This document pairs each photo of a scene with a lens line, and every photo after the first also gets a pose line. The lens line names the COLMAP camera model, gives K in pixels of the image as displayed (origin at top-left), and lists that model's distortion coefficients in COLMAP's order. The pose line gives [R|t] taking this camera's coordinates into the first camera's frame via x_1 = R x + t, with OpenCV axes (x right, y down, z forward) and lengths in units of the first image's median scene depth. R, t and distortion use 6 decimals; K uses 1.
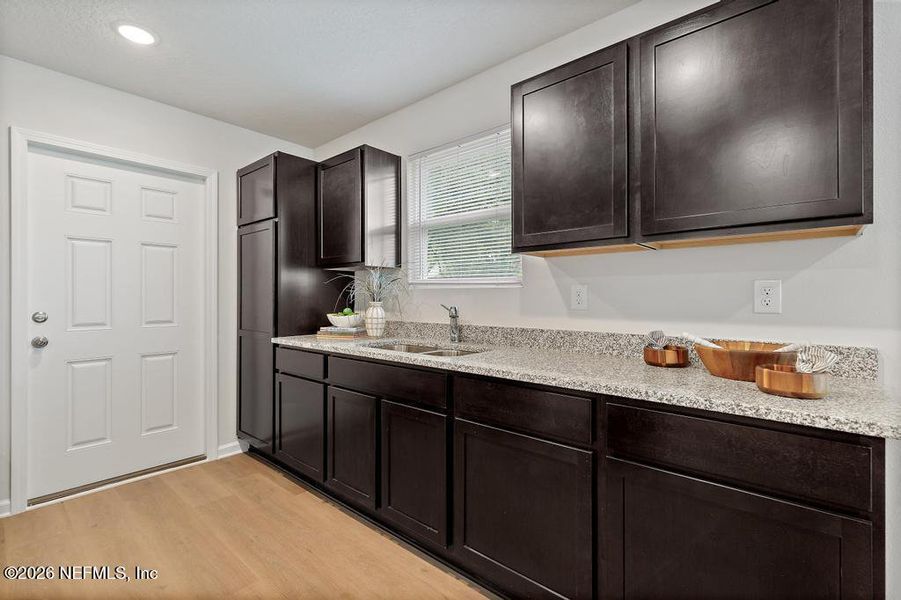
lens RADIAL K [[416.2, 0, 438.7], [0, 416.2, 298.1], [0, 0, 1]] dist [0.017674, -0.000311]
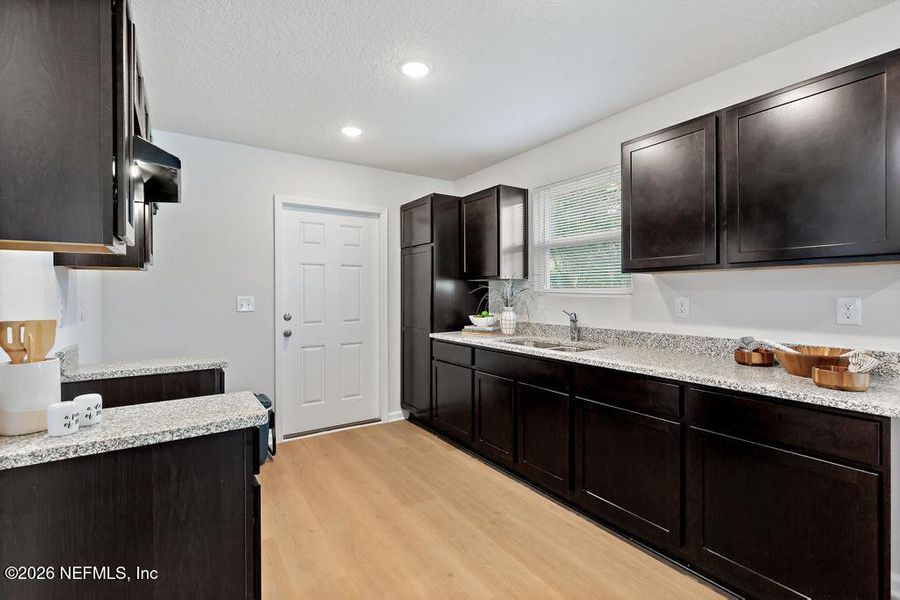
lens RADIAL K [[415.7, 0, 438.2], [0, 415.7, 298.1], [0, 0, 1]] dist [0.017674, -0.000311]
pose [[0.963440, -0.002082, -0.267916, -0.019773], [0.006138, 0.999879, 0.014302, -0.041584], [0.267854, -0.015423, 0.963336, -0.307722]]
